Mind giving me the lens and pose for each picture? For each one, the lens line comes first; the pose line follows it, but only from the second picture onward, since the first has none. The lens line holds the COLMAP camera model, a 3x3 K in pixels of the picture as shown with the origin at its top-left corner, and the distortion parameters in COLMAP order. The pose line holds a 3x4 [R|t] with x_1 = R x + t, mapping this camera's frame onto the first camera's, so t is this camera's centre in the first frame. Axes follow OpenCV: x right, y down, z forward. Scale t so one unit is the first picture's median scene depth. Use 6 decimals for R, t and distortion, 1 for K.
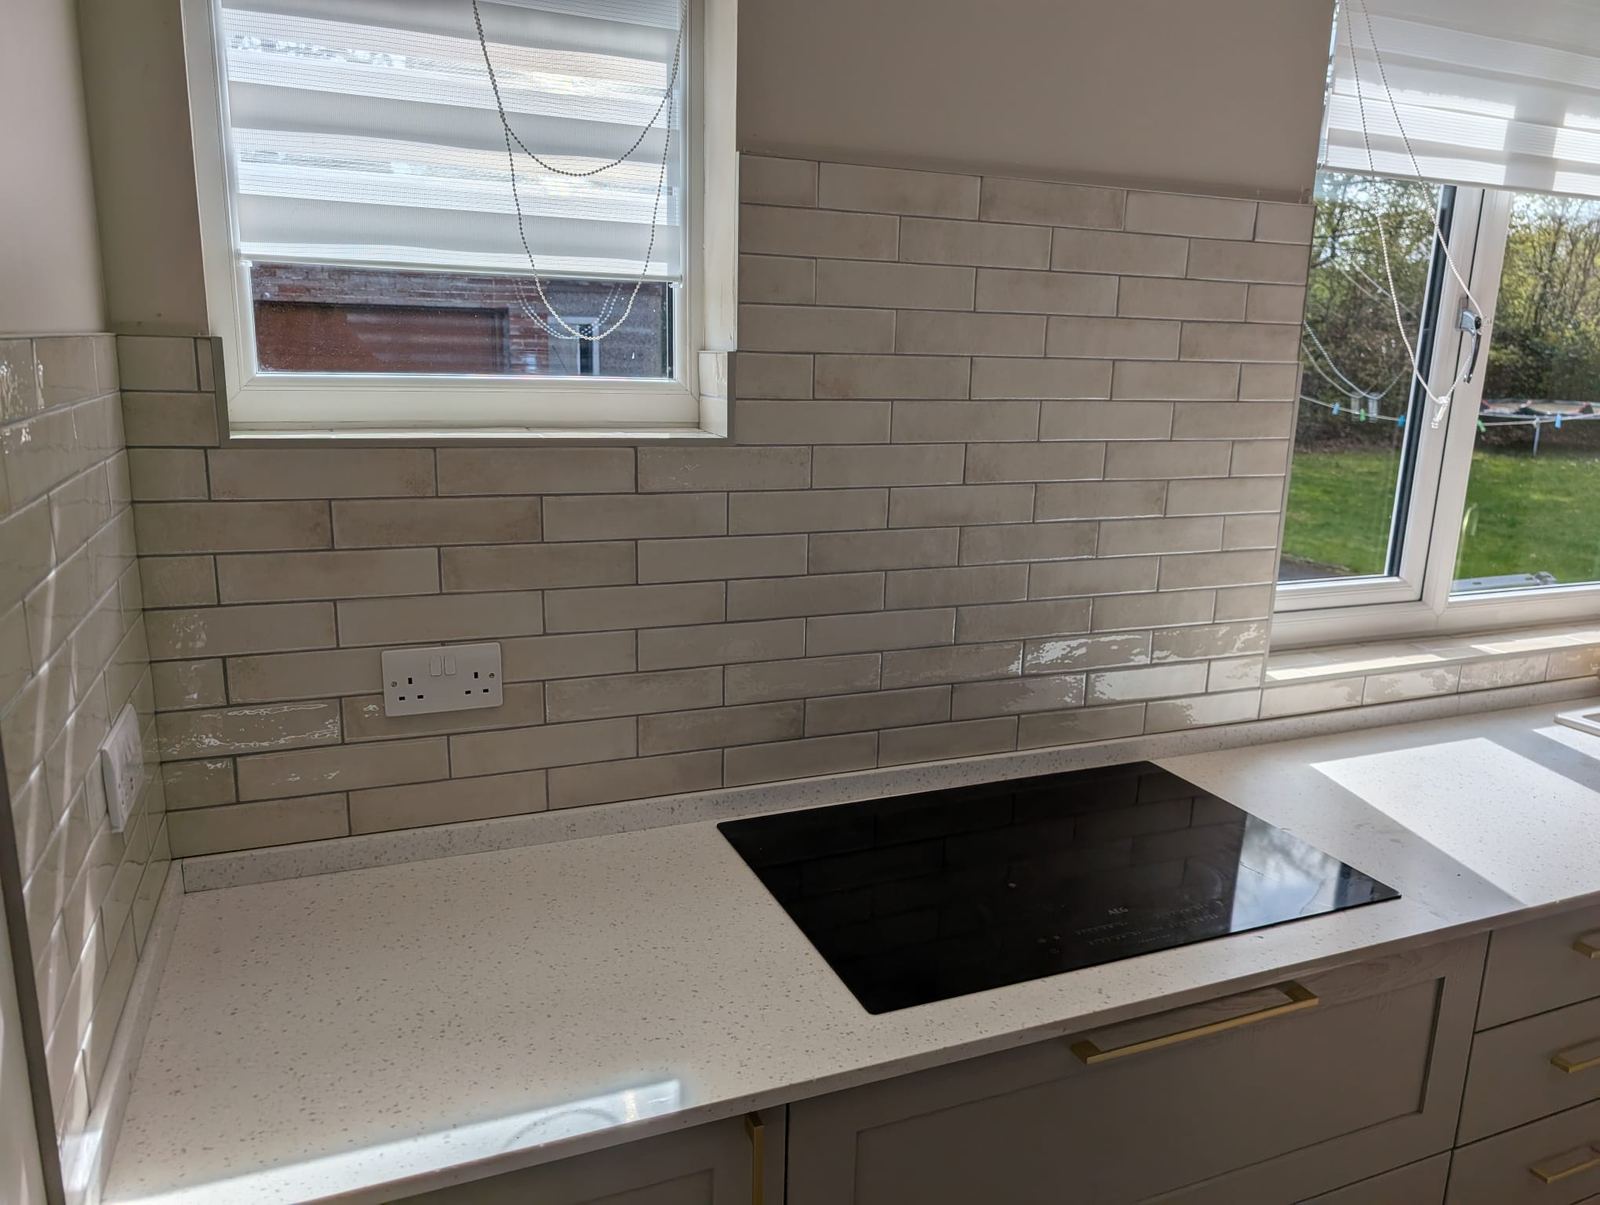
lens RADIAL K [[1144.2, 0, 806.8], [0, 1144.2, 612.1], [0, 0, 1]] dist [0.017367, -0.022429]
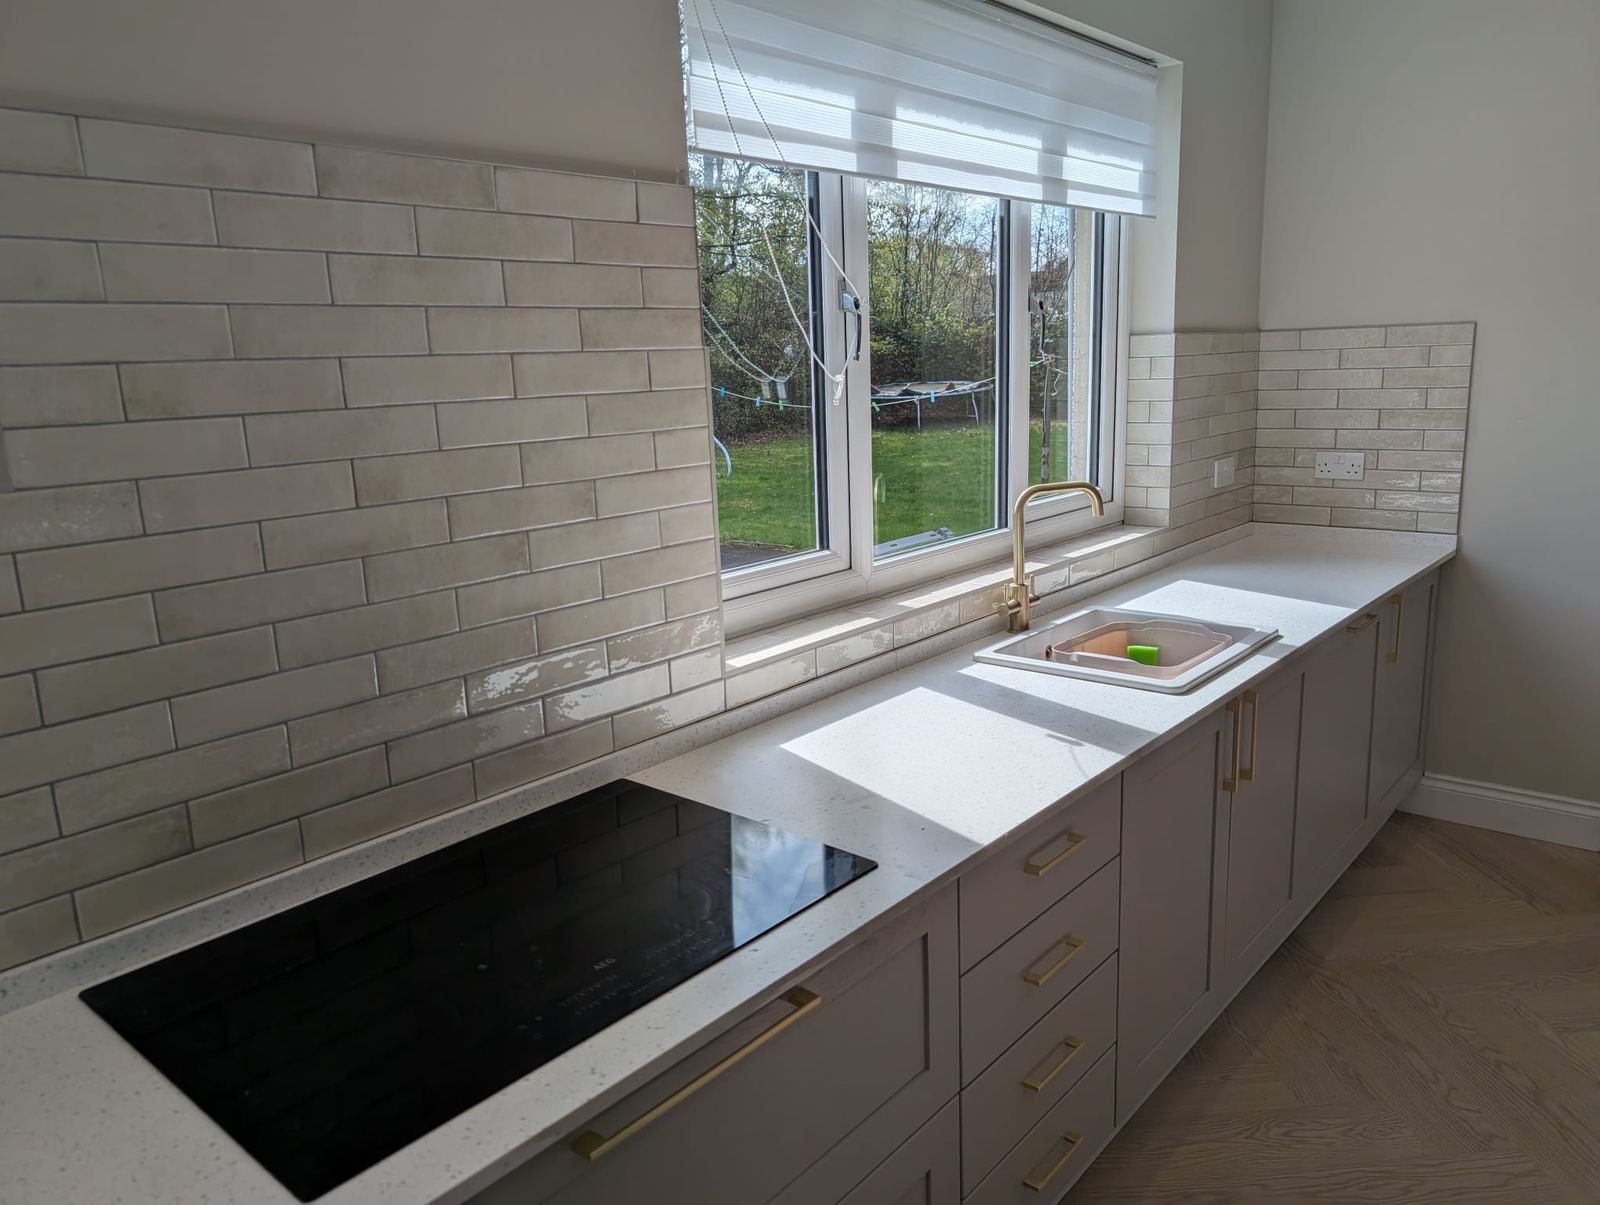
lens RADIAL K [[1144.2, 0, 807.3], [0, 1144.2, 611.4], [0, 0, 1]] dist [0.017367, -0.022429]
pose [[0.889843, -0.153871, 0.429538, 0.053790], [0.158891, 0.986995, 0.024404, -0.004186], [-0.427707, 0.046534, 0.902719, 0.090013]]
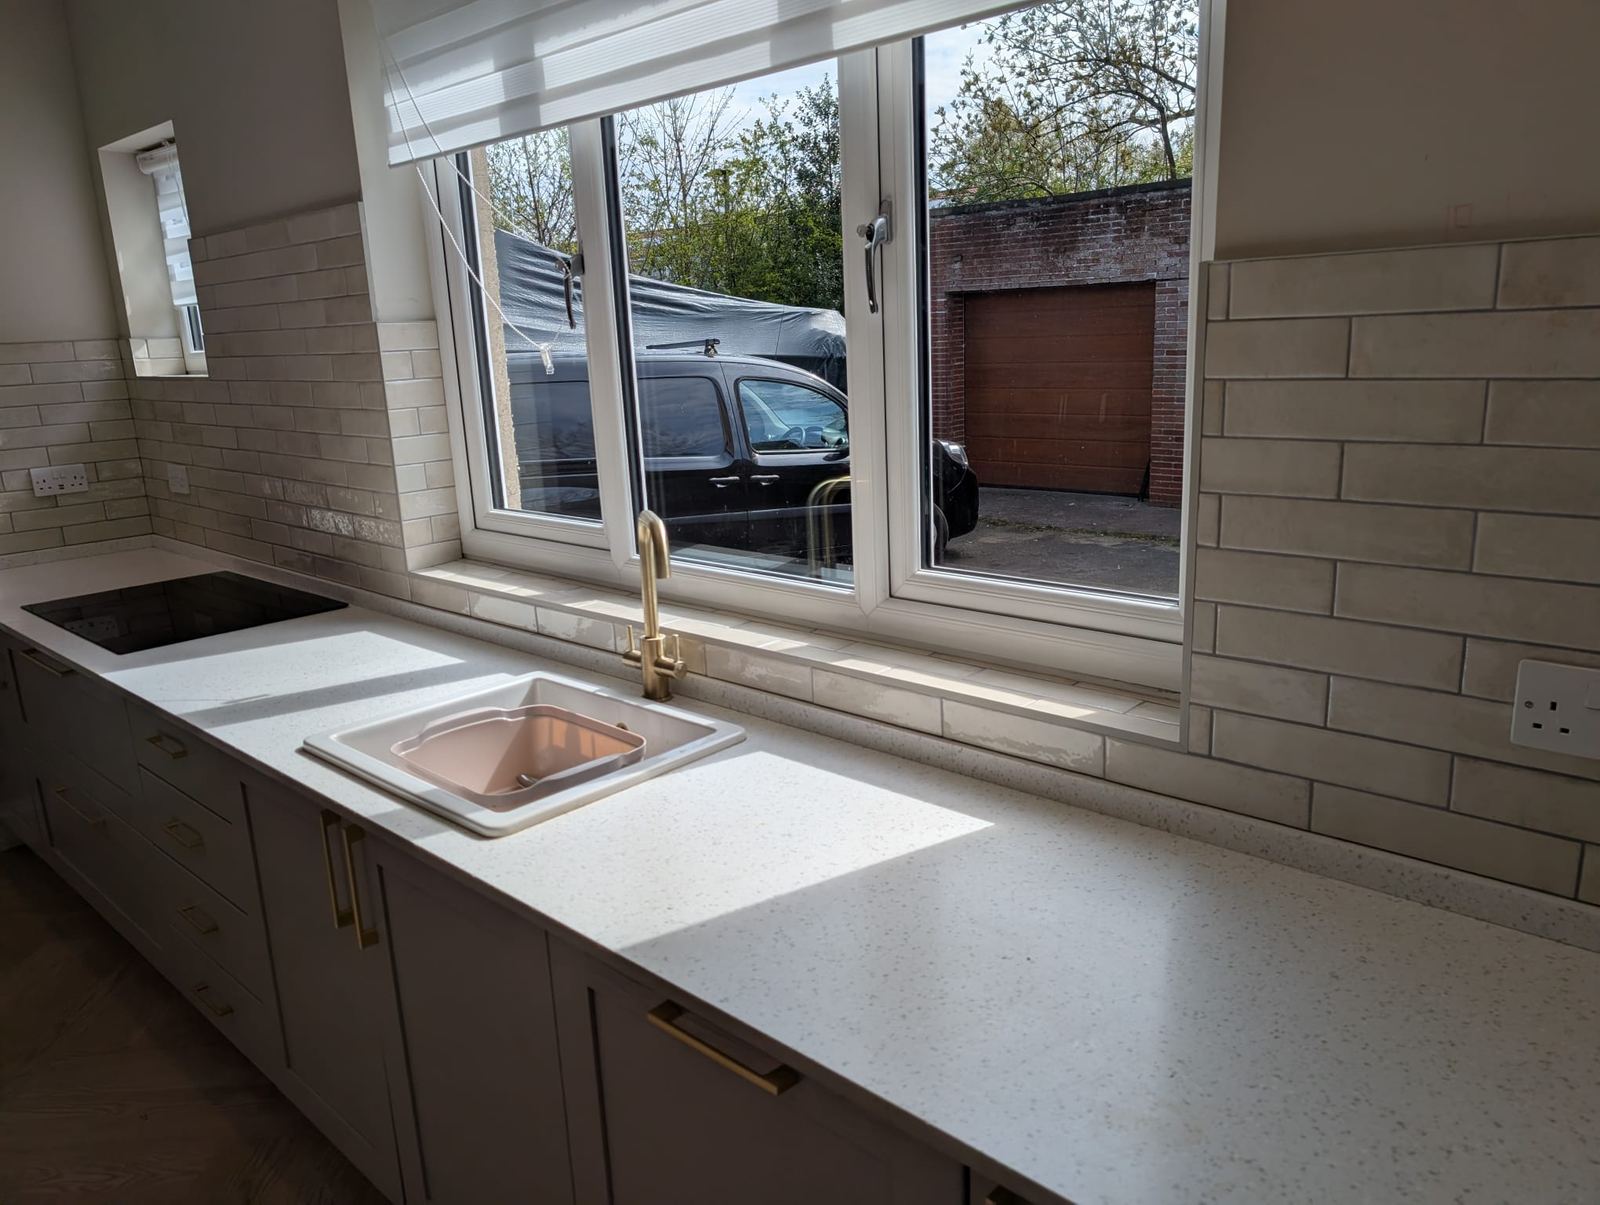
lens RADIAL K [[1144.2, 0, 811.9], [0, 1144.2, 605.8], [0, 0, 1]] dist [0.017367, -0.022429]
pose [[0.420970, 0.167172, -0.891537, 1.952390], [-0.167752, 0.980264, 0.104599, -0.126003], [0.891428, 0.105524, 0.440706, 0.950086]]
